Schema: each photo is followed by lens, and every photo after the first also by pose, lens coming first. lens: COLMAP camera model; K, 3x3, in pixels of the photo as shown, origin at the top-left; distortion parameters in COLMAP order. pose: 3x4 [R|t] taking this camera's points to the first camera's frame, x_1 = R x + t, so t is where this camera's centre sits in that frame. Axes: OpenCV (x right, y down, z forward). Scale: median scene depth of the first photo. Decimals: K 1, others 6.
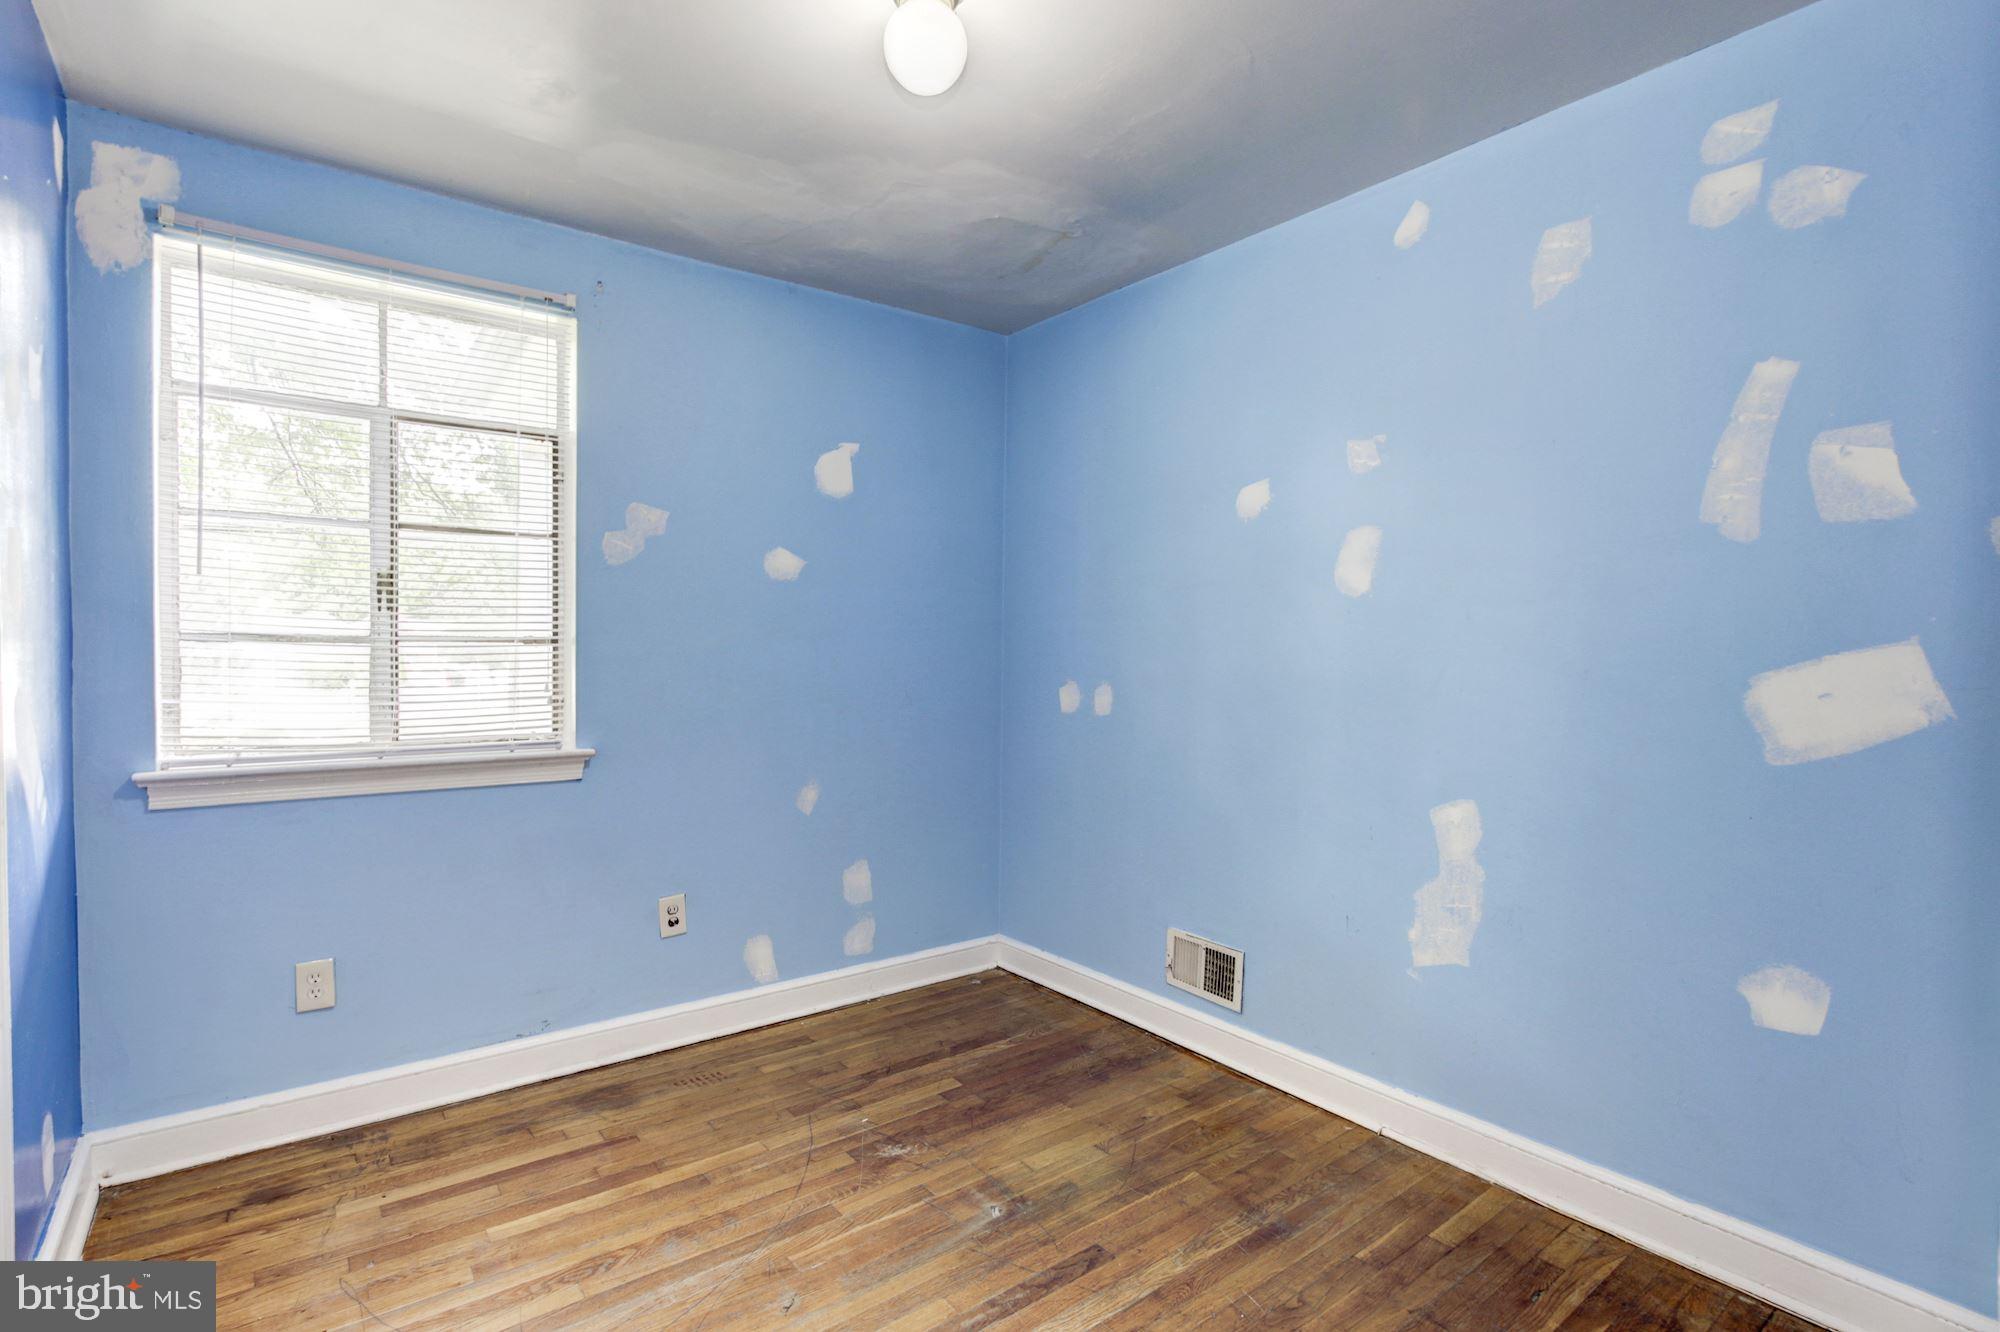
lens RADIAL K [[944.7, 0, 1001.6], [0, 944.7, 652.3], [0, 0, 1]] dist [-0.007933, 0.000846]
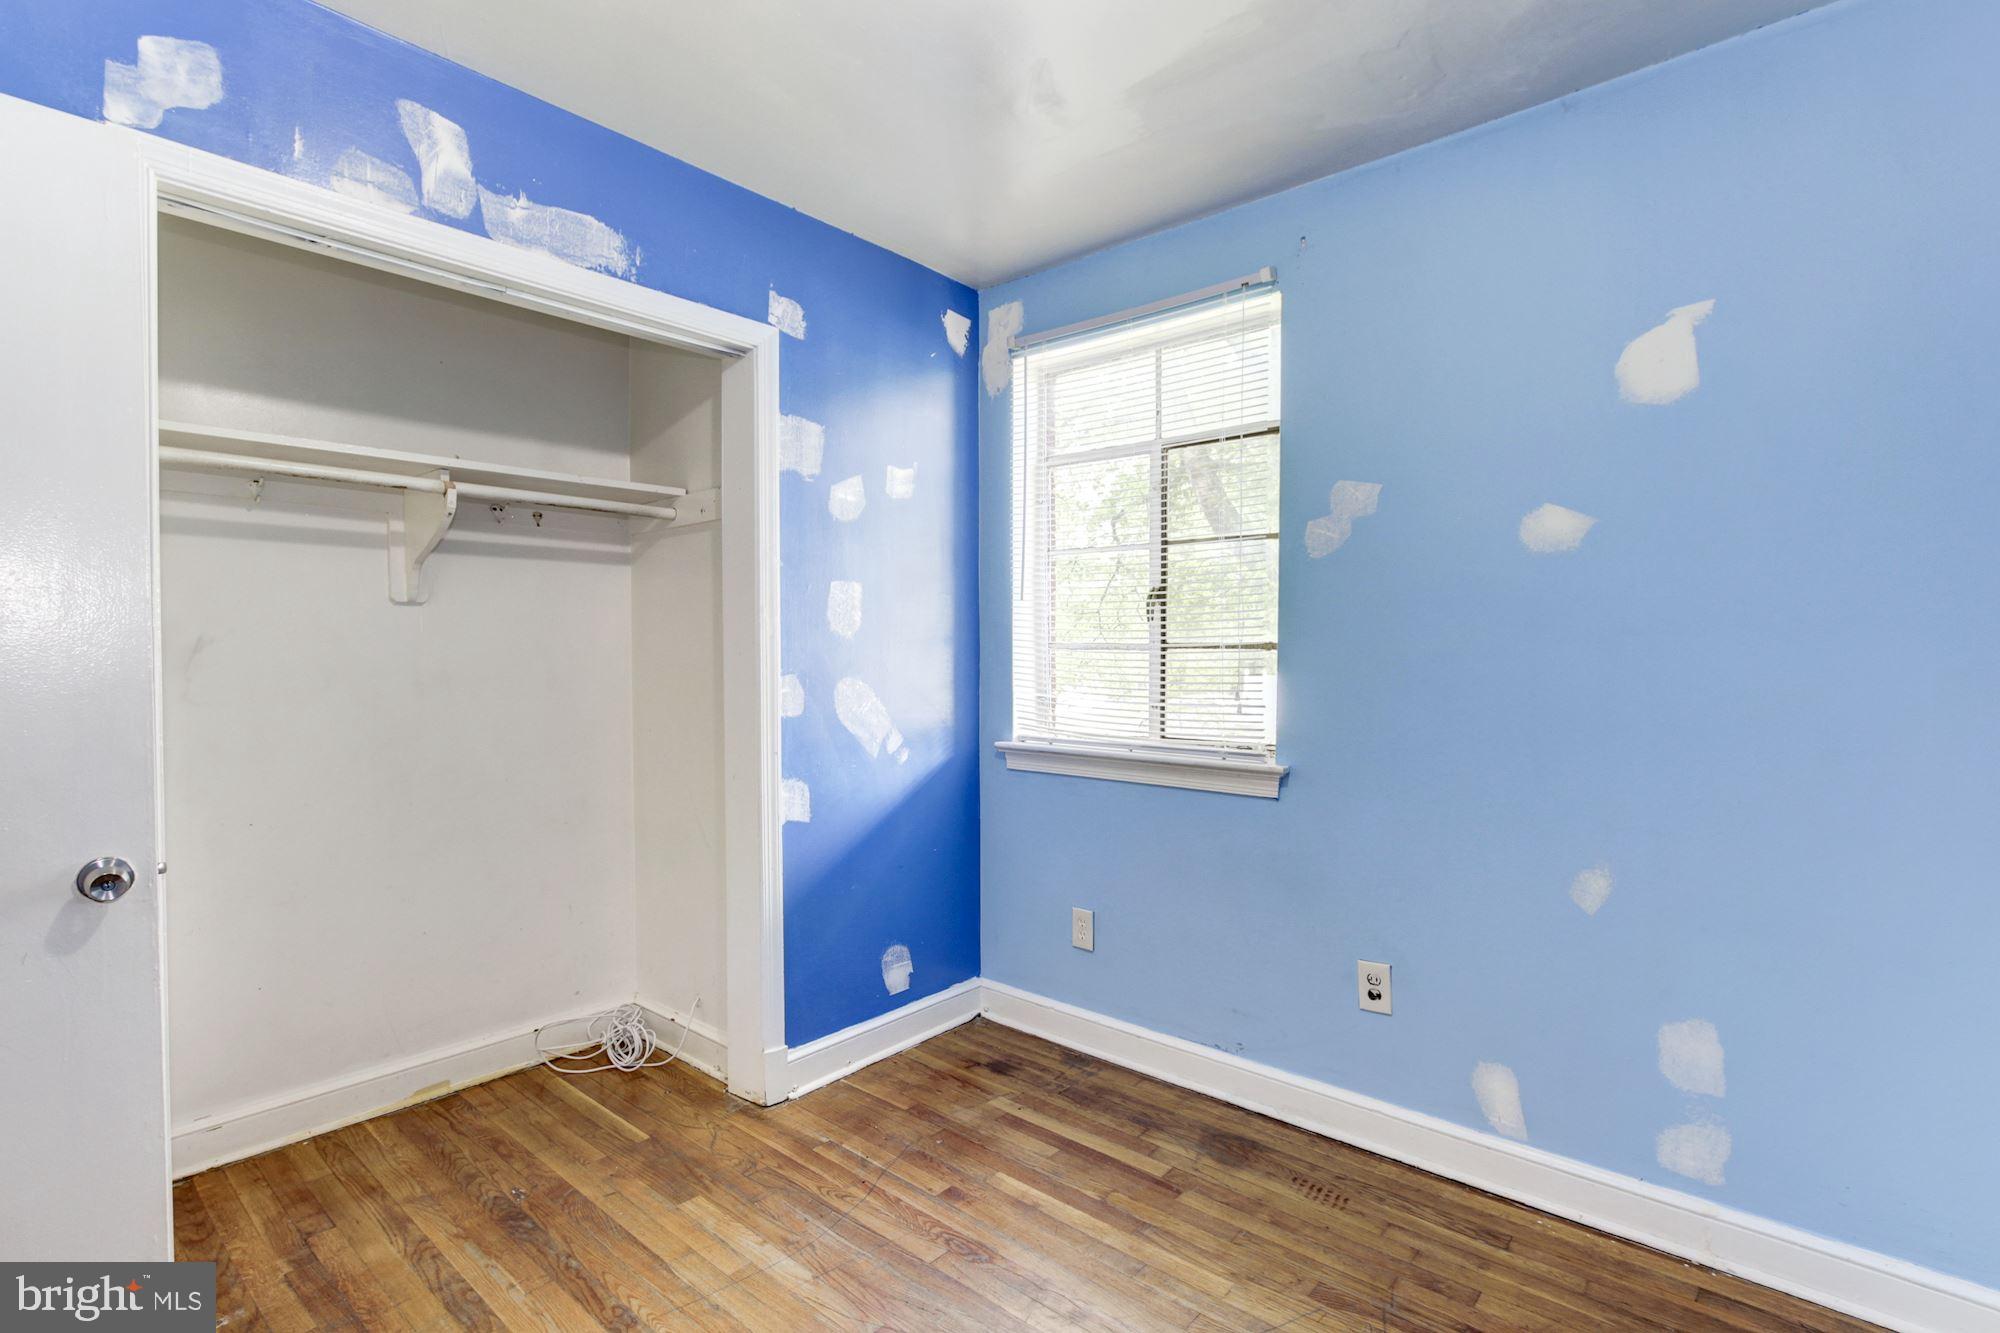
lens RADIAL K [[958.5, 0, 1010.0], [0, 958.5, 670.4], [0, 0, 1]] dist [-0.013492, 0.001939]
pose [[0.198790, 0.017318, -0.979889, 0.427263], [-0.002502, 0.999850, 0.017163, -0.004434], [0.980039, -0.000960, 0.198803, 0.594402]]
